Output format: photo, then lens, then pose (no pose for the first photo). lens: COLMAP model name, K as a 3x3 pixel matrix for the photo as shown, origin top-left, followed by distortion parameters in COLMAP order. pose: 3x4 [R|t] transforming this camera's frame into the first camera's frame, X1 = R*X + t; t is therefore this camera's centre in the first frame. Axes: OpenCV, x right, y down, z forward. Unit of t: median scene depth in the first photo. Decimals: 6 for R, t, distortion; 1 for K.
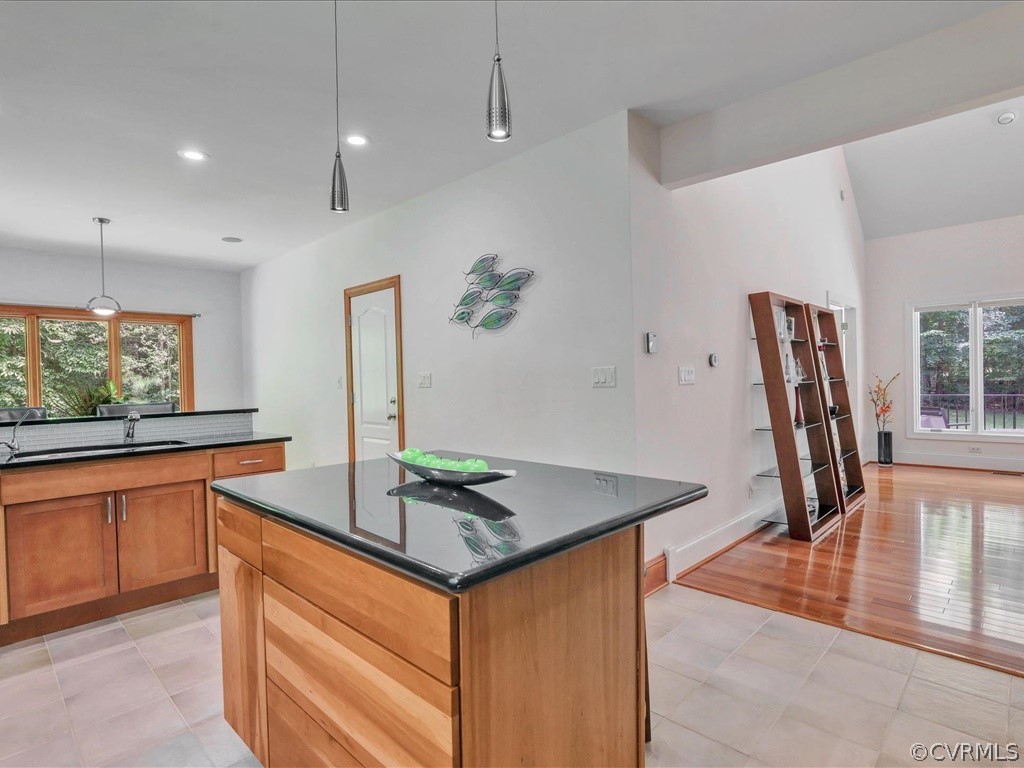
lens RADIAL K [[554.9, 0, 507.5], [0, 554.9, 385.7], [0, 0, 1]] dist [-0.008153, 0.004450]
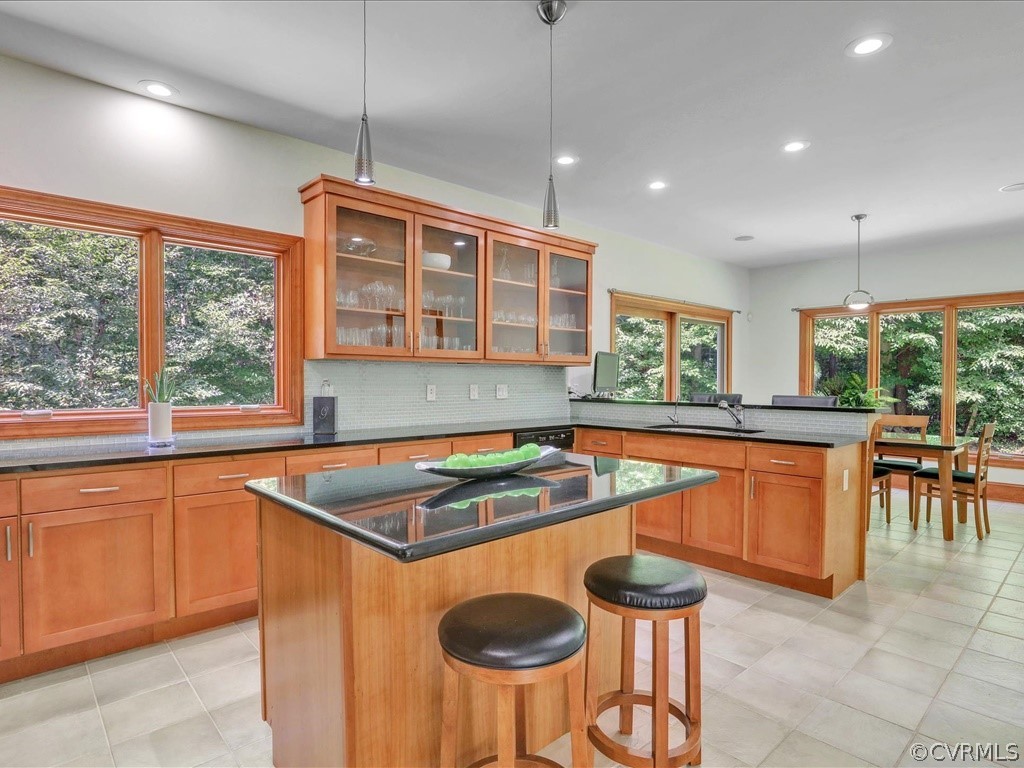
lens RADIAL K [[554.9, 0, 505.2], [0, 554.9, 390.2], [0, 0, 1]] dist [-0.008153, 0.004450]
pose [[-0.058303, 0.041189, -0.997449, 0.472293], [-0.010814, 0.999064, 0.041888, -0.018299], [0.998240, 0.013229, -0.057803, 0.556757]]
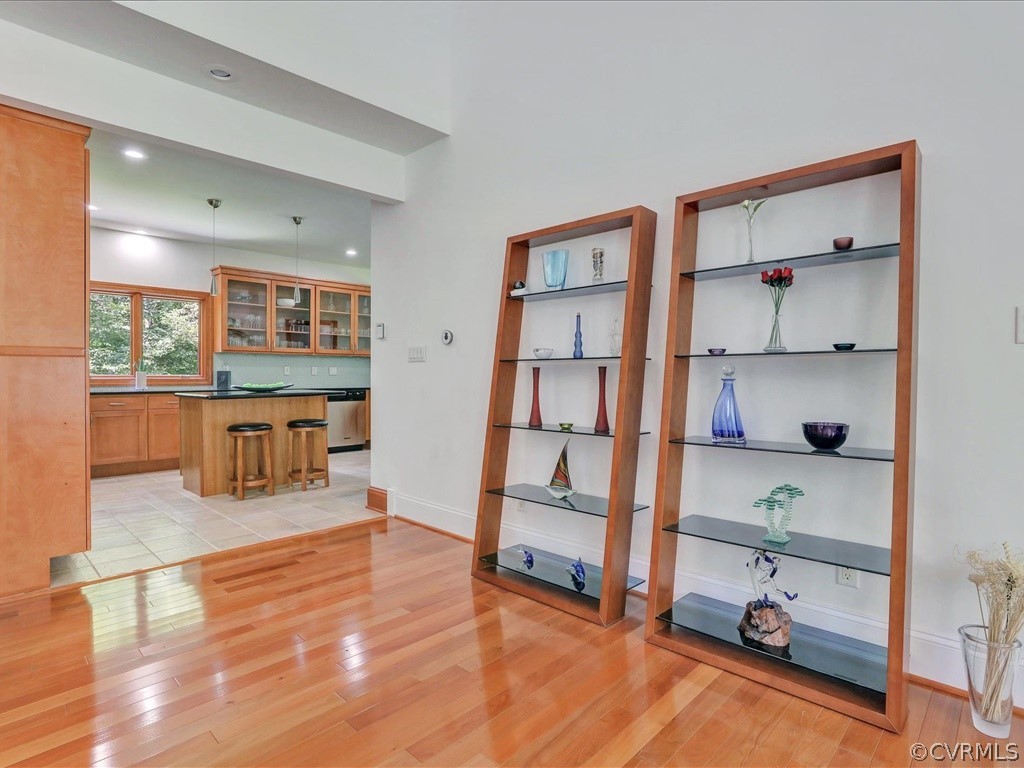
lens RADIAL K [[554.9, 0, 519.8], [0, 554.9, 381.4], [0, 0, 1]] dist [-0.008153, 0.004450]
pose [[0.007696, 0.029737, -0.999528, 1.135418], [-0.009089, 0.999519, 0.029667, -0.002694], [0.999929, 0.008856, 0.007963, 0.986123]]
